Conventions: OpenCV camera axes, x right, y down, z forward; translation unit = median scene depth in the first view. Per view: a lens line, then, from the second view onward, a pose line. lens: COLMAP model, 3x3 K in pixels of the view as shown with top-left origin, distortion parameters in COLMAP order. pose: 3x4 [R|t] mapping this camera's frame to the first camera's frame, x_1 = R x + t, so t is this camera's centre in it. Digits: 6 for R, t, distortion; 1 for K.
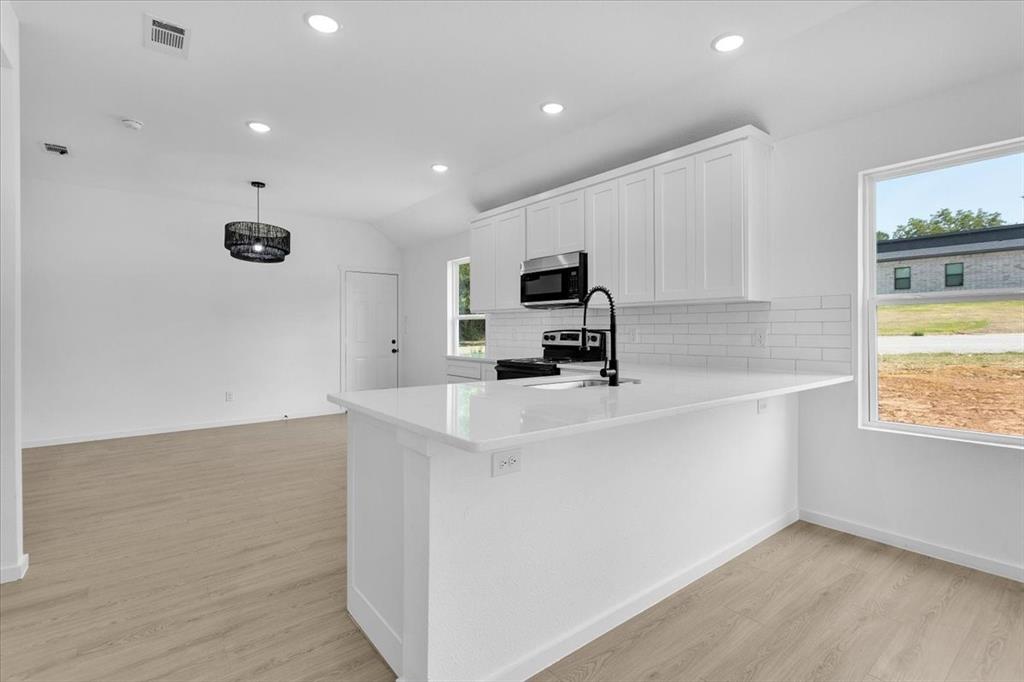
lens RADIAL K [[492.1, 0, 514.3], [0, 492.1, 334.8], [0, 0, 1]] dist [-0.003281, 0.000171]
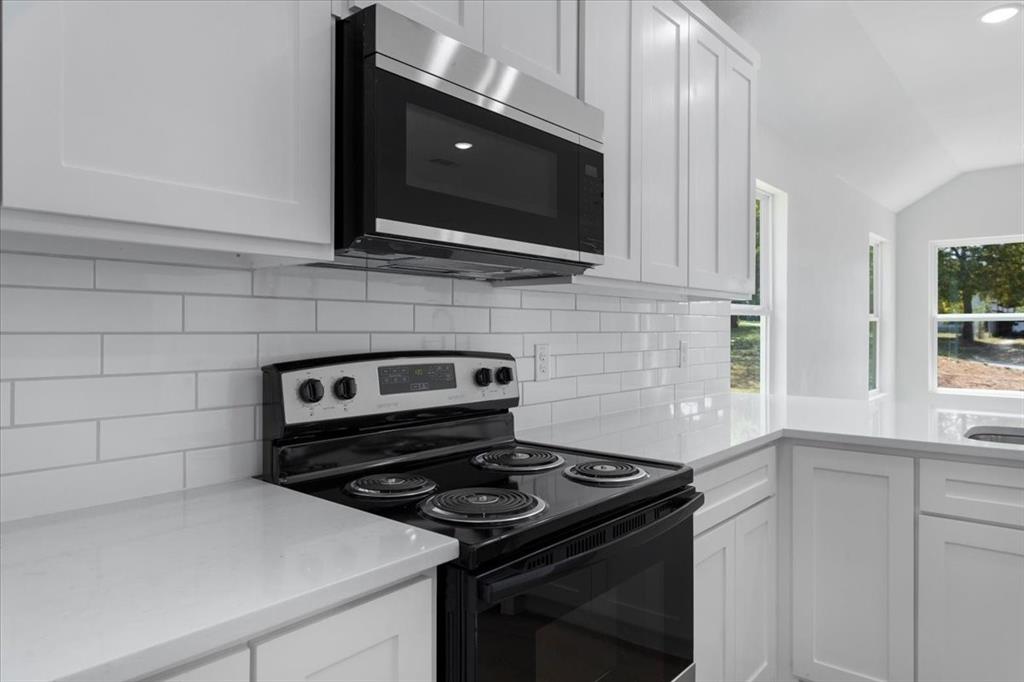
lens RADIAL K [[650.7, 0, 518.1], [0, 650.7, 334.0], [0, 0, 1]] dist [-0.001981, 0.000055]
pose [[-0.216680, -0.002906, 0.976238, -0.275261], [0.012199, 0.999909, 0.005684, -0.023353], [-0.976166, 0.013141, -0.216625, 1.132435]]
